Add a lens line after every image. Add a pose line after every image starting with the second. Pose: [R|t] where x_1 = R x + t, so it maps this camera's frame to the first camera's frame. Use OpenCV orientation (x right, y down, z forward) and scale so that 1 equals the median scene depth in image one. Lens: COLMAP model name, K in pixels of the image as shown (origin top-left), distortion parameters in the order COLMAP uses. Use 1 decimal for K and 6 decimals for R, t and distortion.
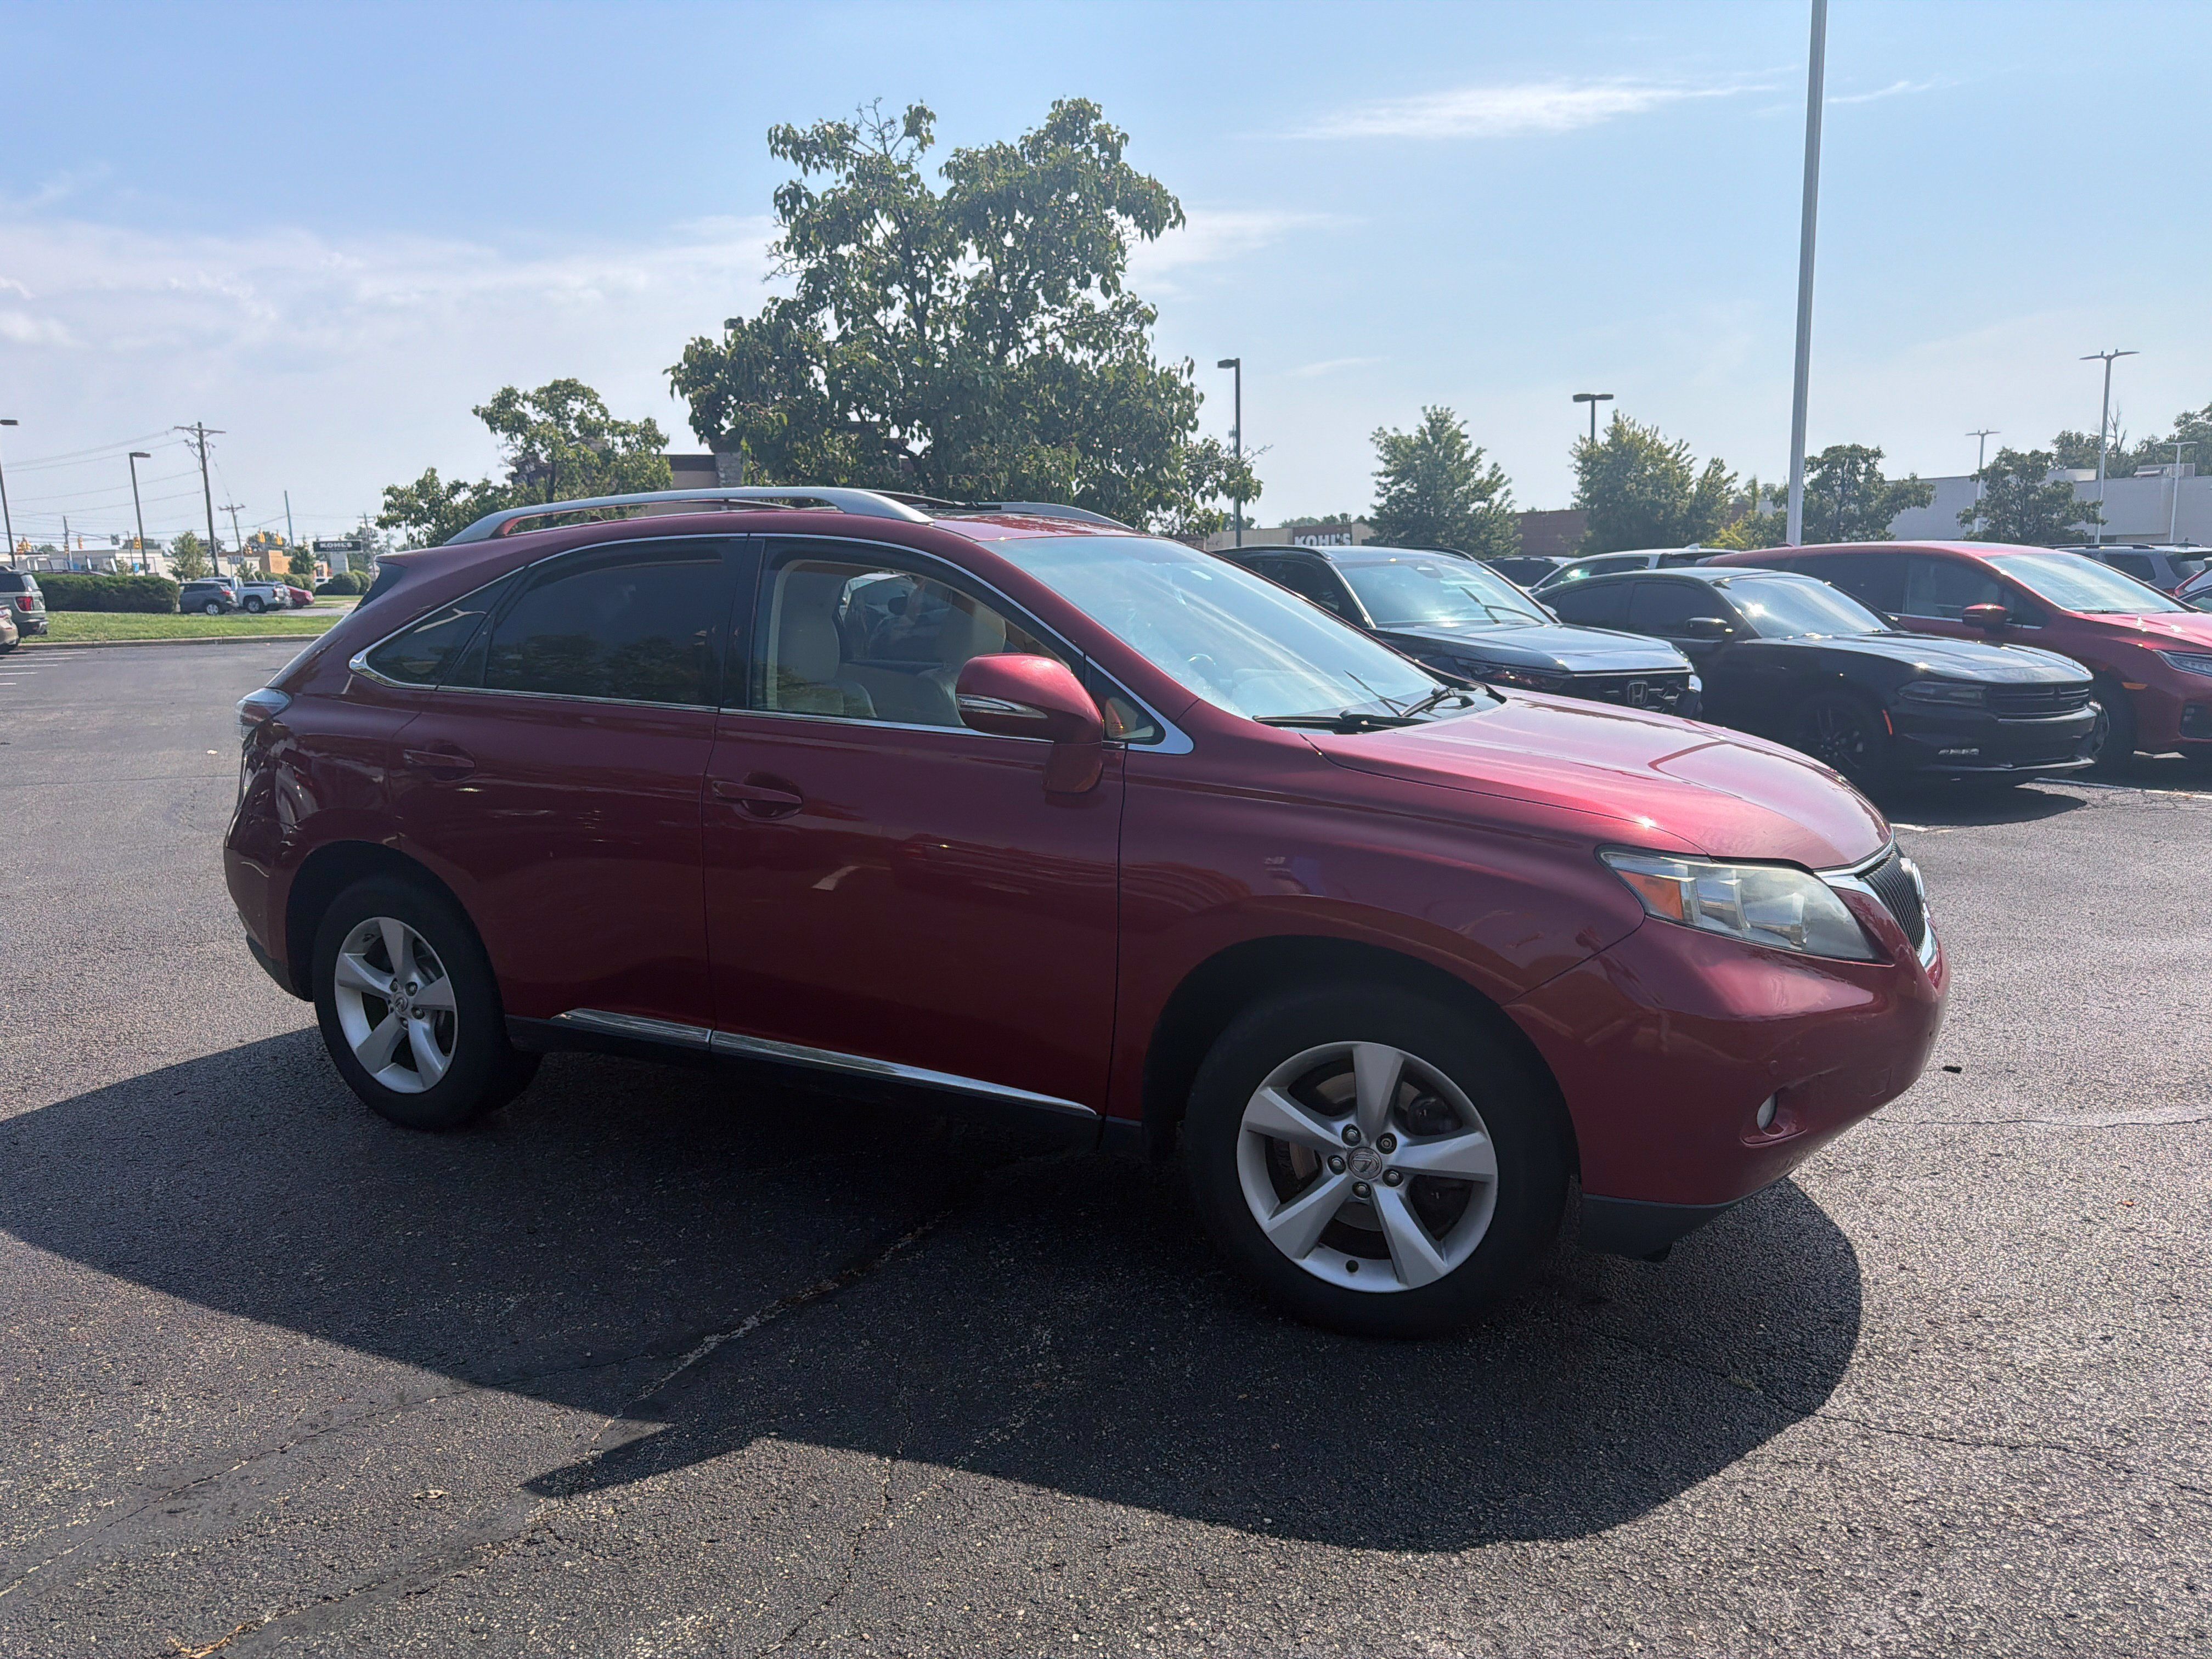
lens RADIAL K [[1553.3, 0, 1084.2], [0, 1553.3, 836.0], [0, 0, 1]] dist [0.034948, -0.041836]
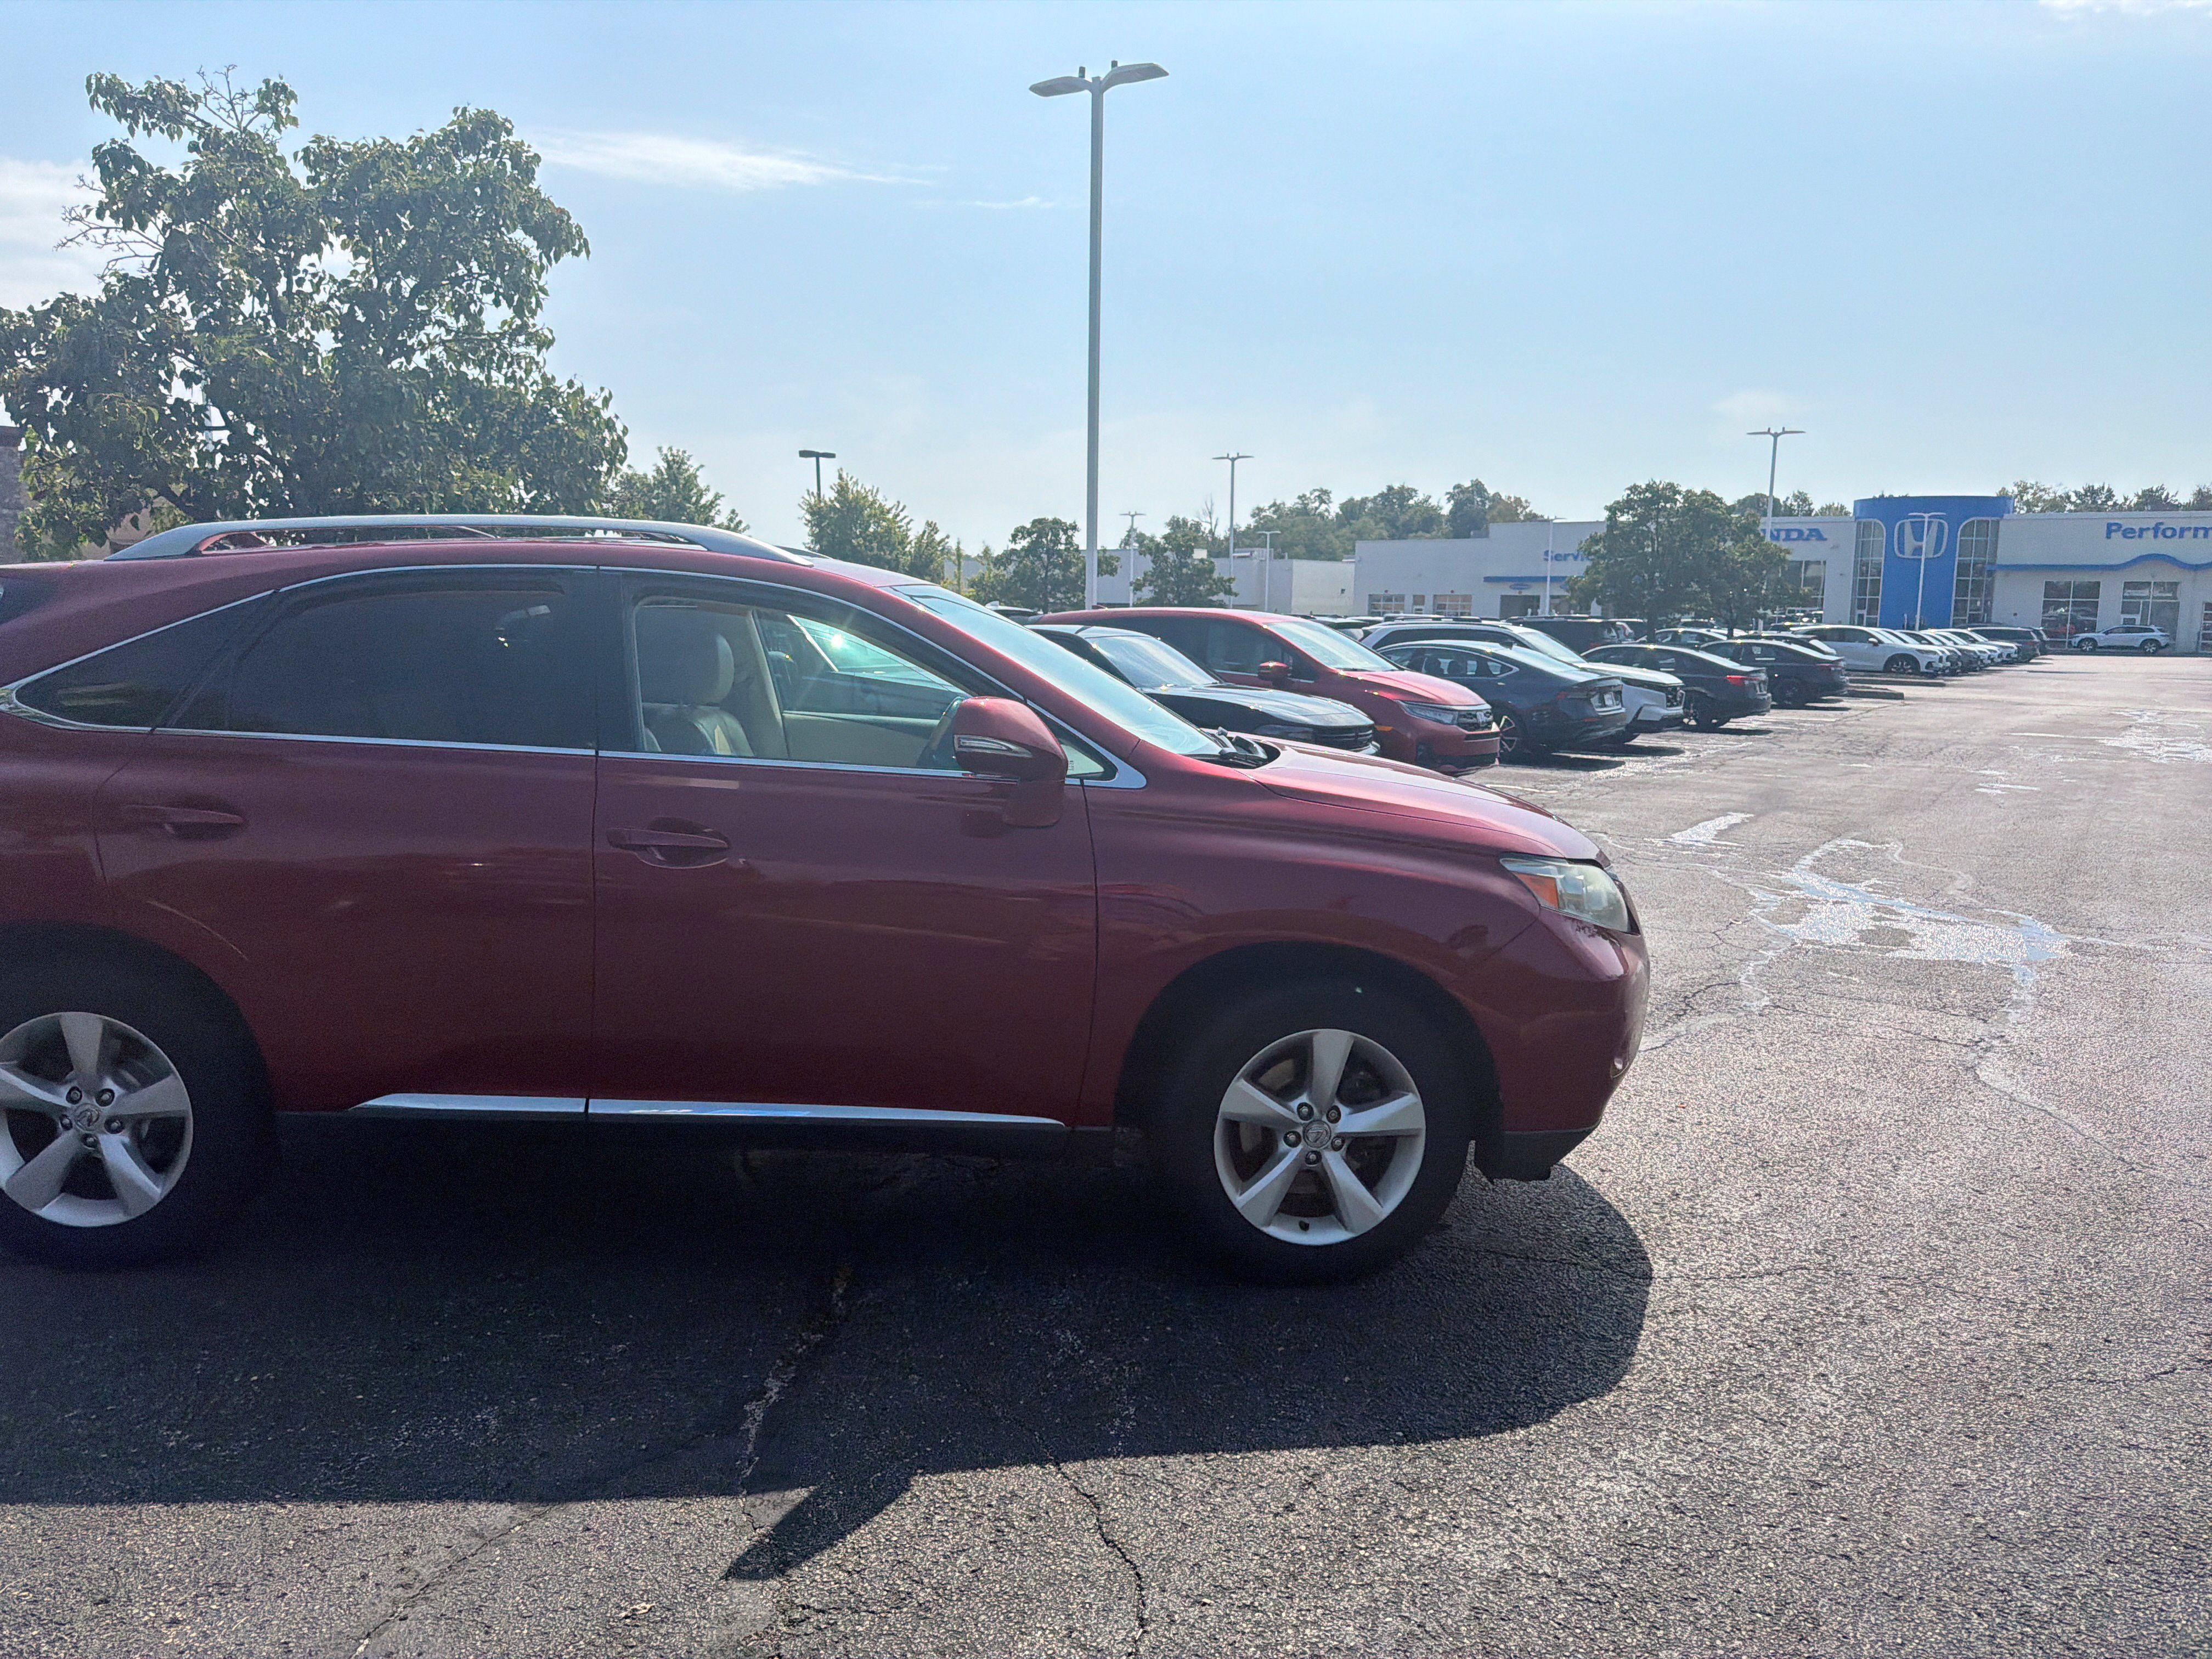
lens RADIAL K [[1553.3, 0, 1081.0], [0, 1553.3, 828.3], [0, 0, 1]] dist [0.034948, -0.041836]
pose [[0.880413, -0.031054, 0.473190, -0.368657], [0.046059, 0.998735, -0.020153, -0.003087], [-0.471966, 0.039538, 0.880730, 0.033198]]
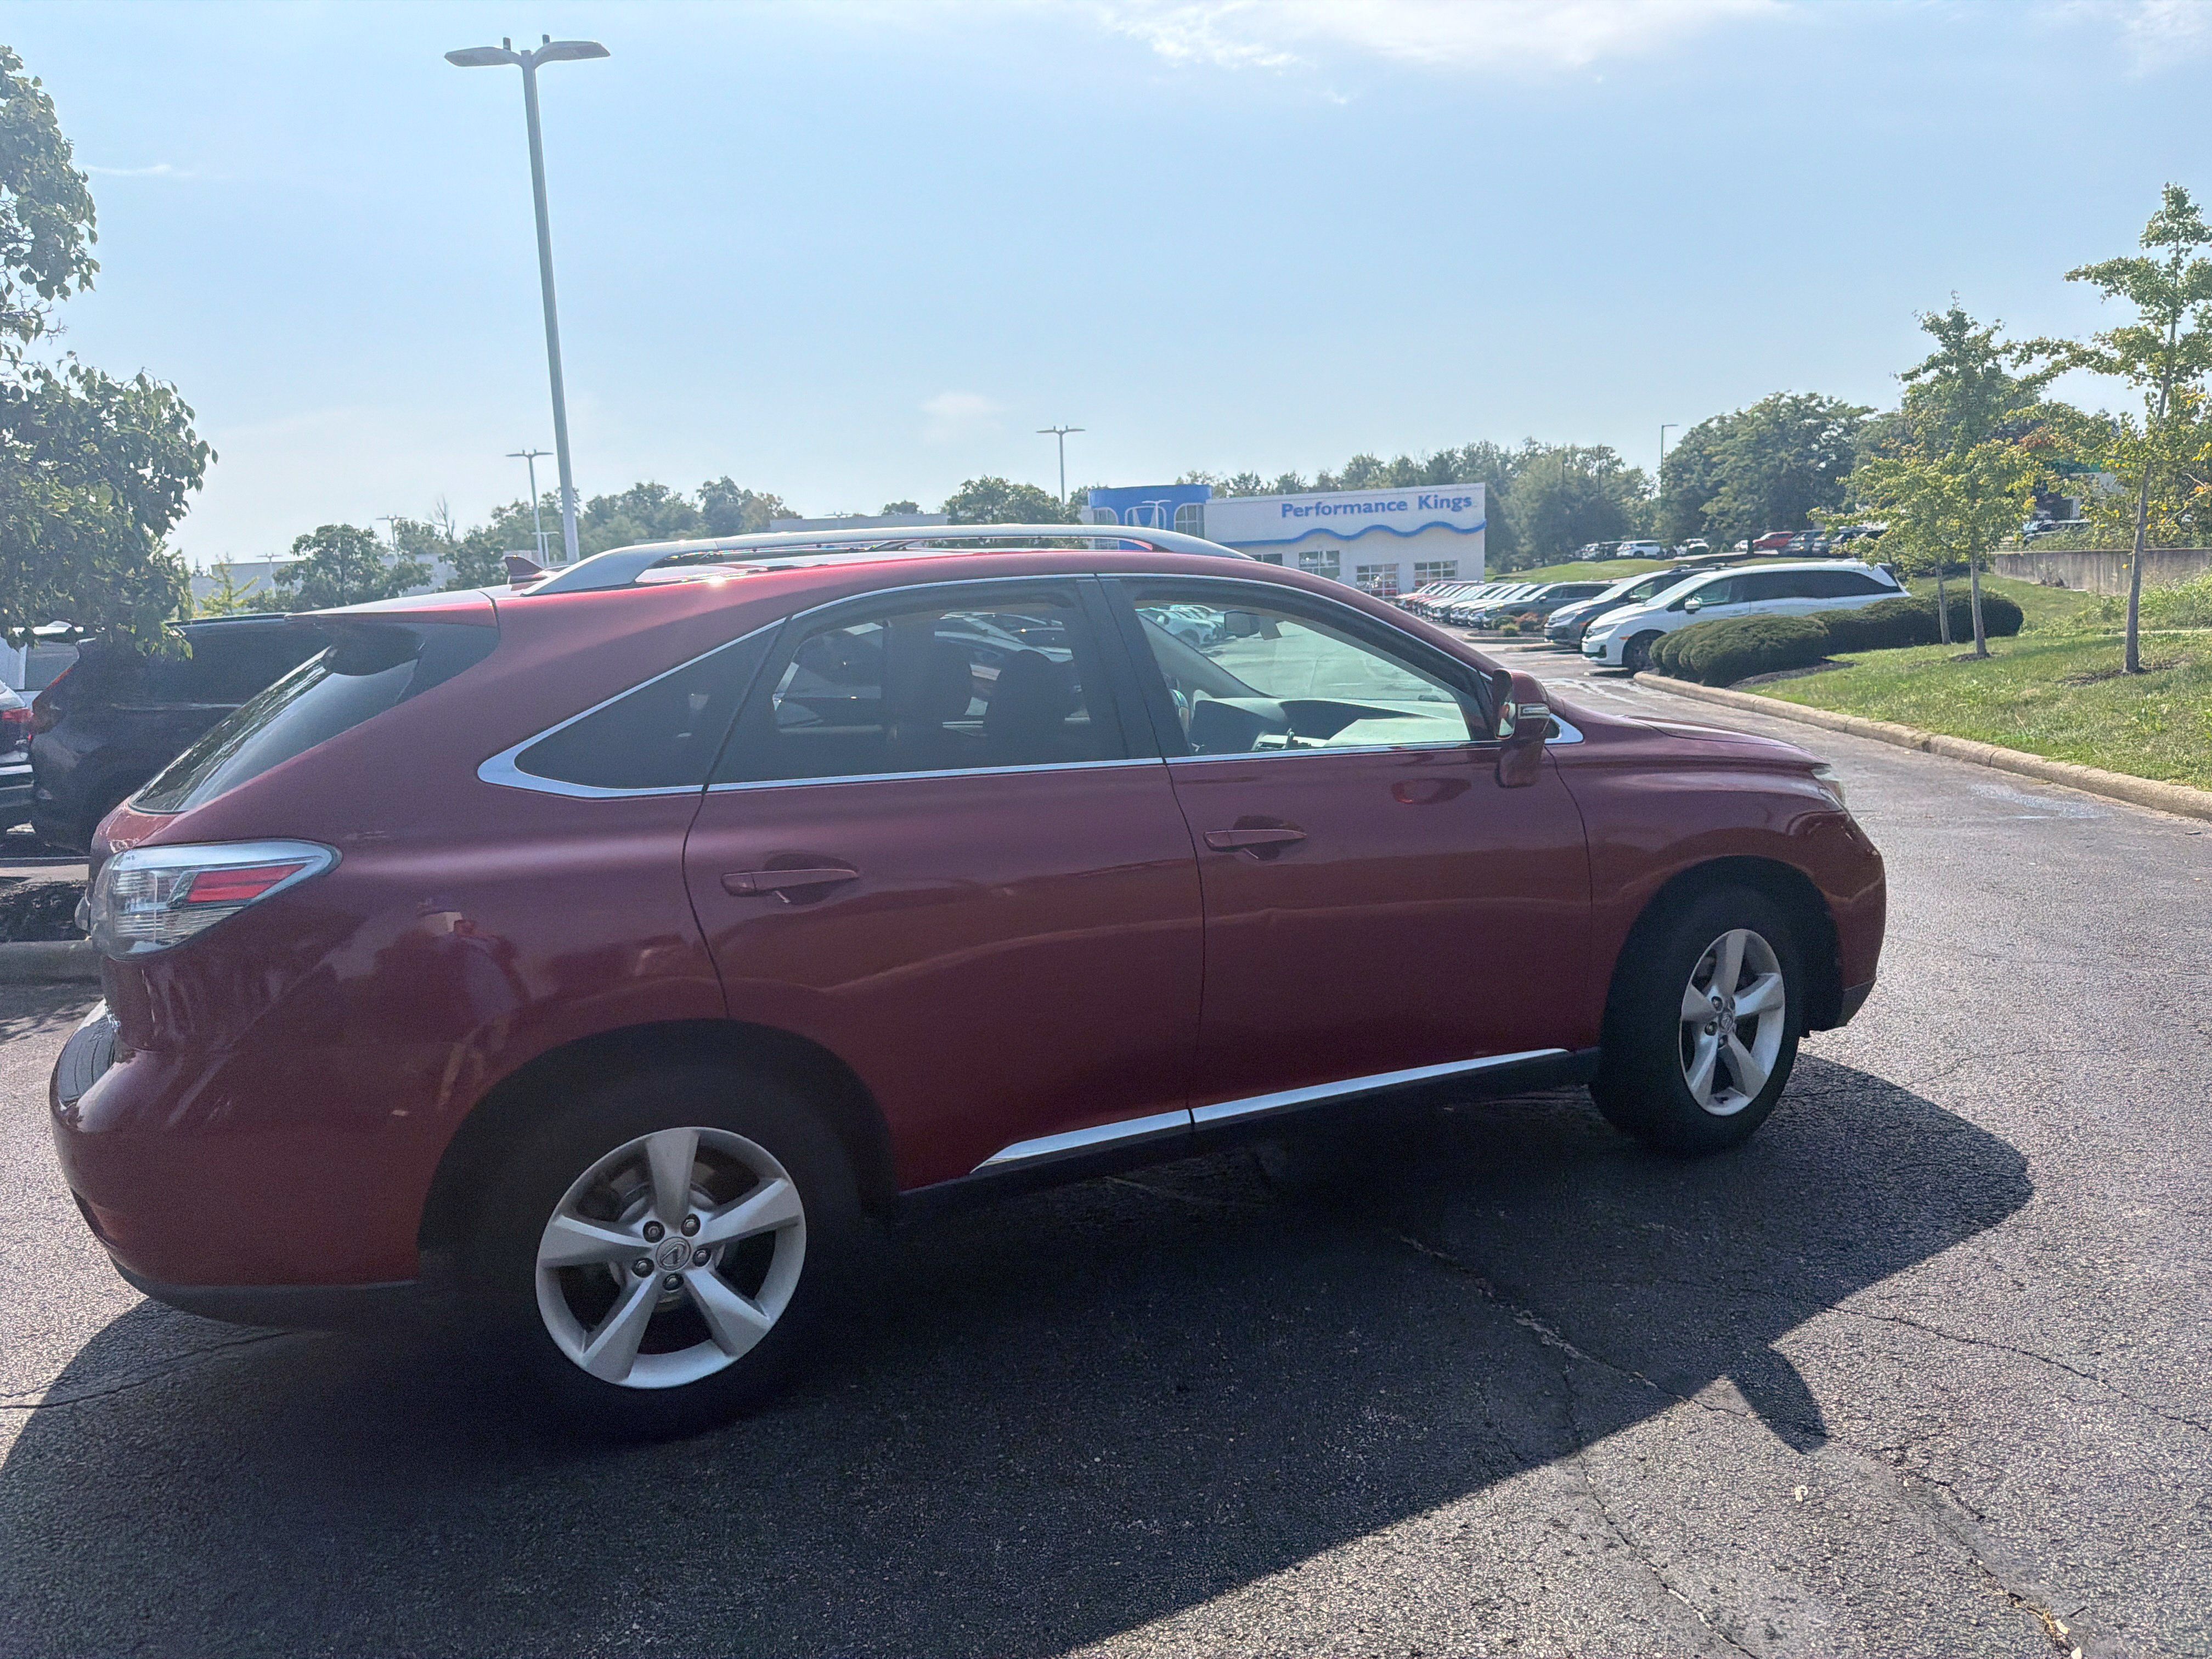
lens RADIAL K [[1553.3, 0, 1094.2], [0, 1553.3, 817.2], [0, 0, 1]] dist [0.034948, -0.041836]
pose [[0.571049, -0.118813, 0.812273, -0.878385], [0.169016, 0.985289, 0.025297, -0.068232], [-0.803329, 0.122841, 0.582729, 0.439018]]
